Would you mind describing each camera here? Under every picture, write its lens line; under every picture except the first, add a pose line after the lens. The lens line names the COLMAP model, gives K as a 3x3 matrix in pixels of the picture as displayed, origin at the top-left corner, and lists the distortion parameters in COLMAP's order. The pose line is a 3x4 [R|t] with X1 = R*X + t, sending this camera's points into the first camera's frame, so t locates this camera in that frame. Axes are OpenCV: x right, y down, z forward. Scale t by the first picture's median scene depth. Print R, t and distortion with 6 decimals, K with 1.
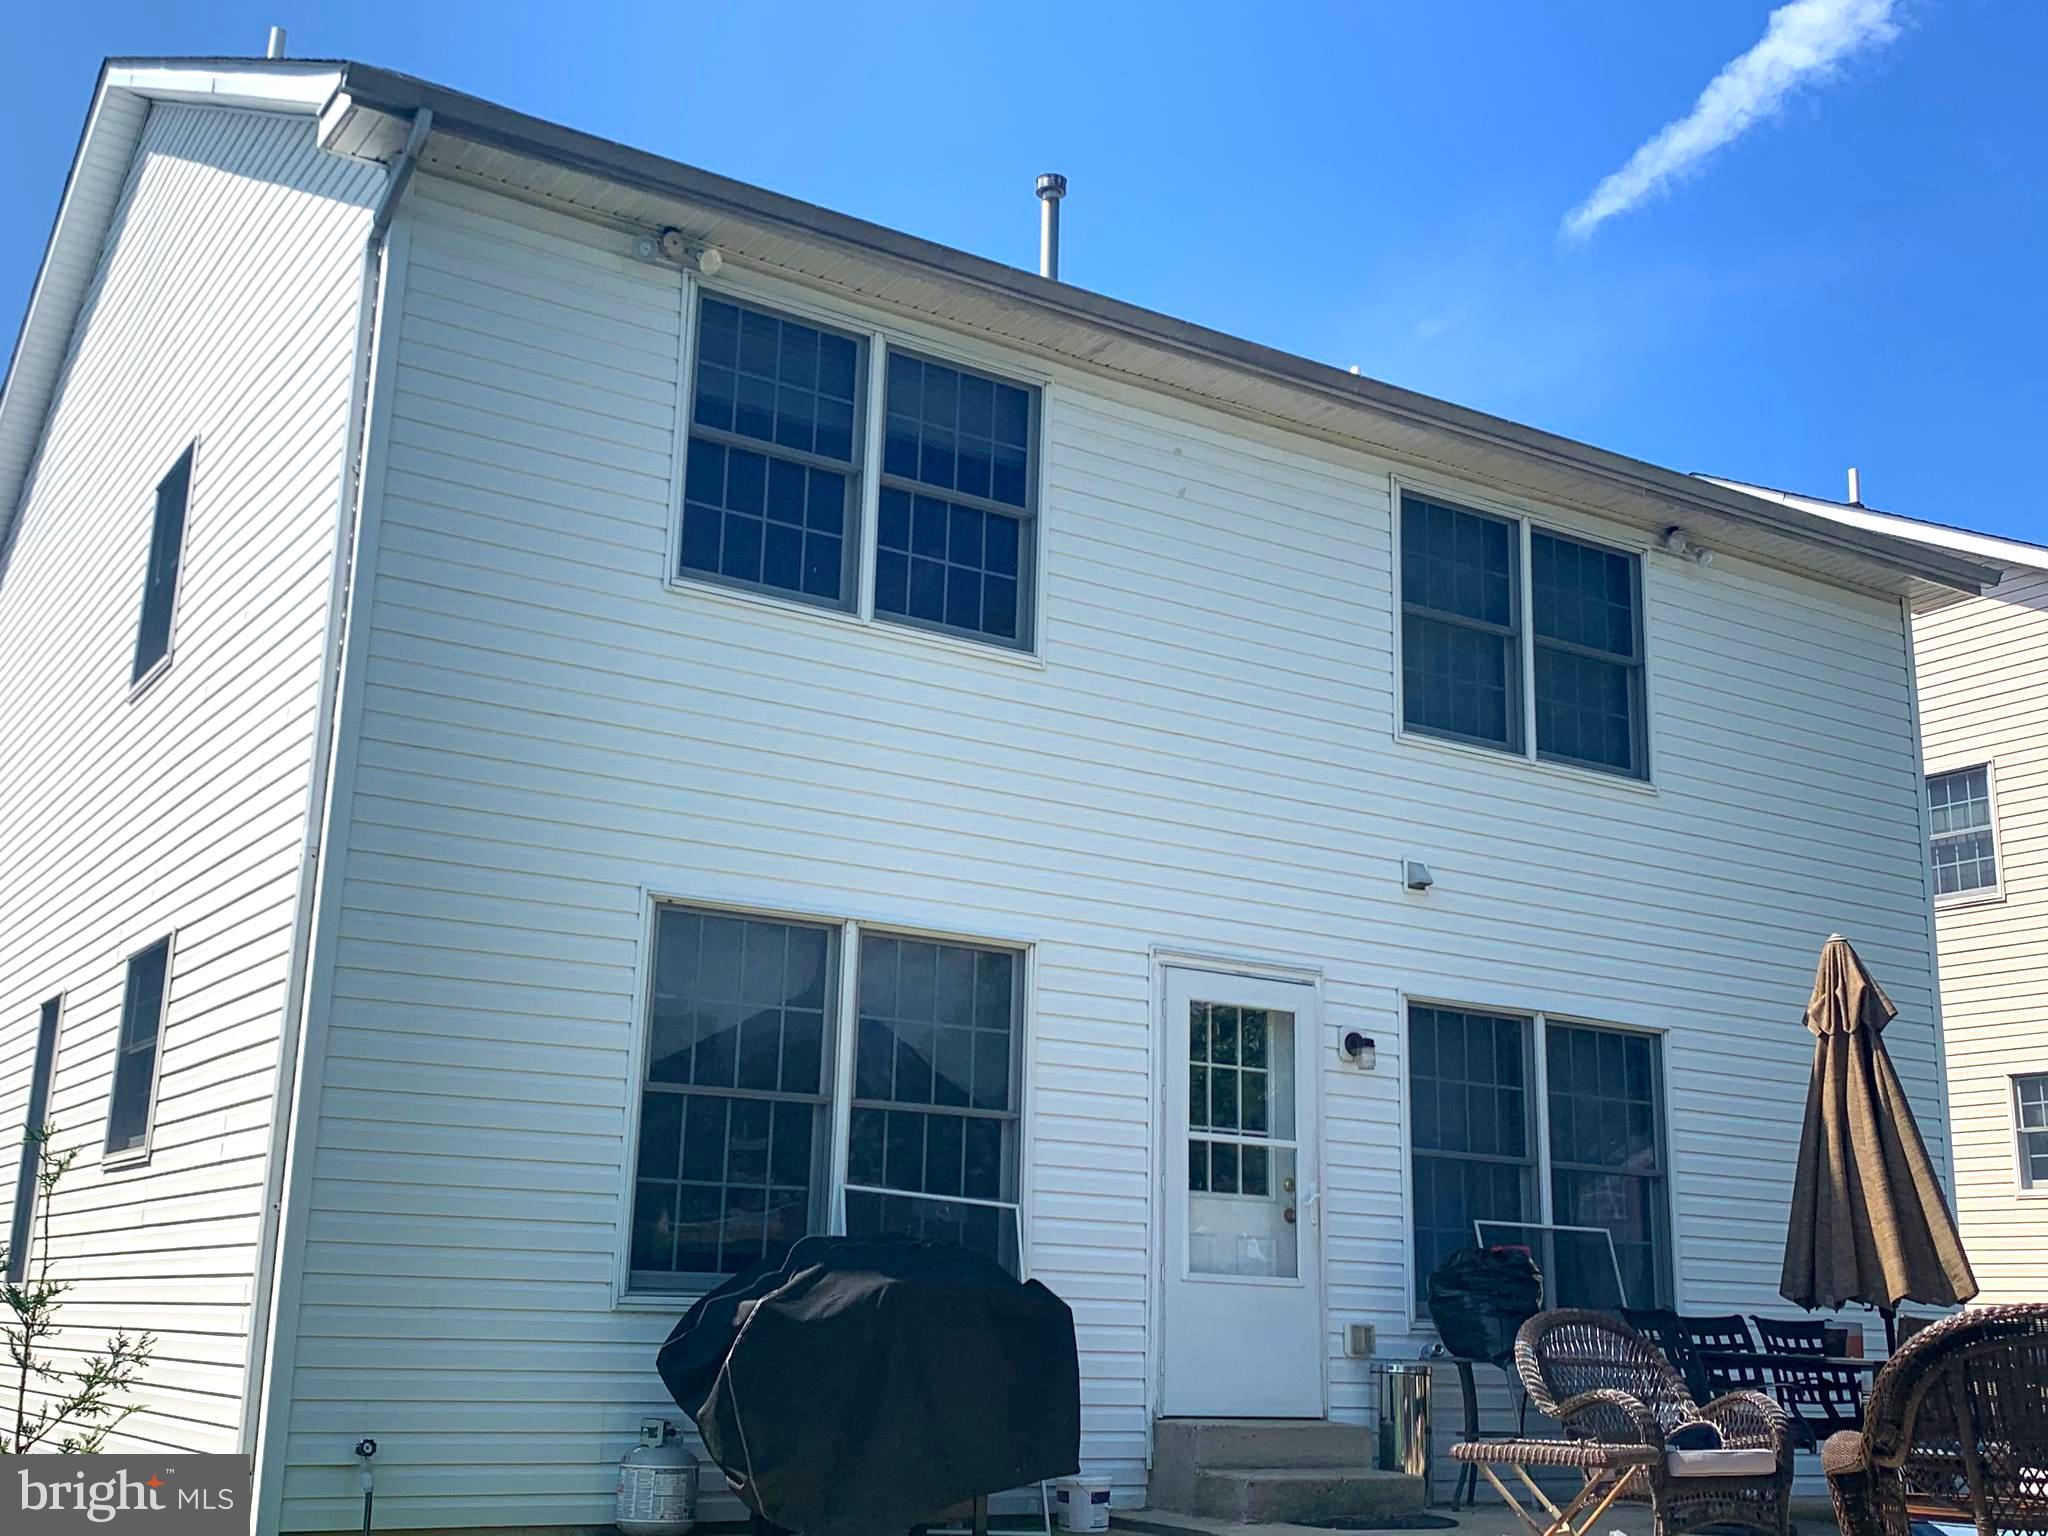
lens RADIAL K [[2250.4, 0, 1024.0], [0, 2250.4, 768.0], [0, 0, 1]] dist [0.152228, -0.429879]
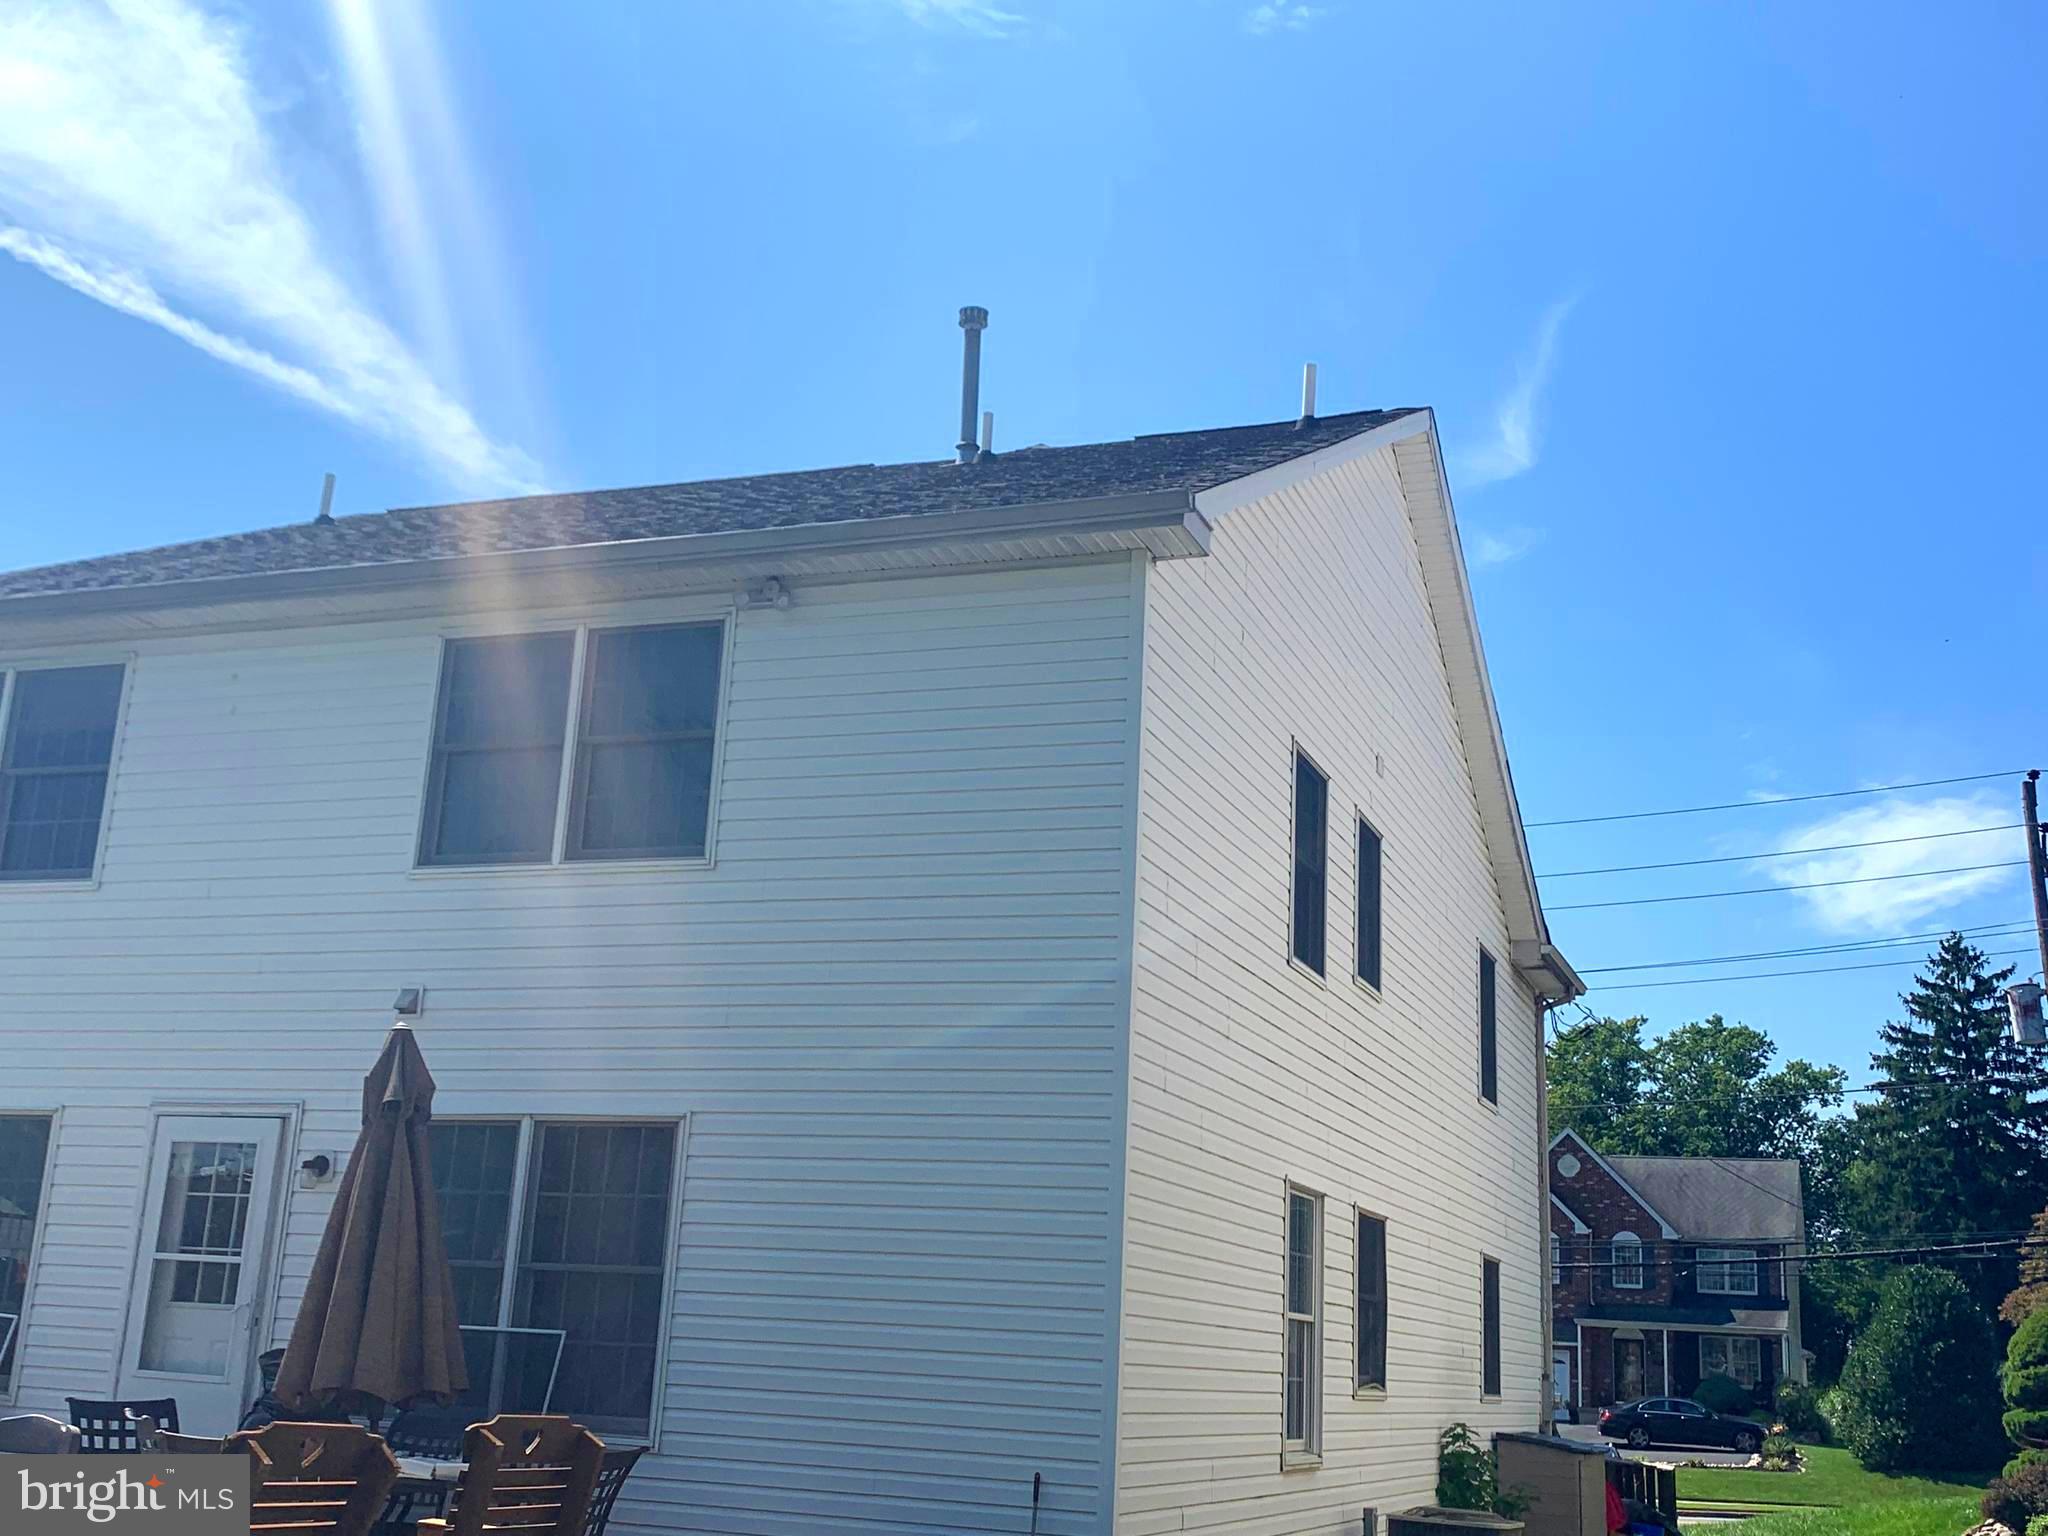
lens RADIAL K [[2250.4, 0, 1024.0], [0, 2250.4, 768.0], [0, 0, 1]] dist [0.152228, -0.429879]
pose [[0.597705, -0.198851, -0.776664, 1.259527], [0.158207, 0.978957, -0.128892, 0.129700], [0.785951, -0.045834, 0.616587, 0.591942]]
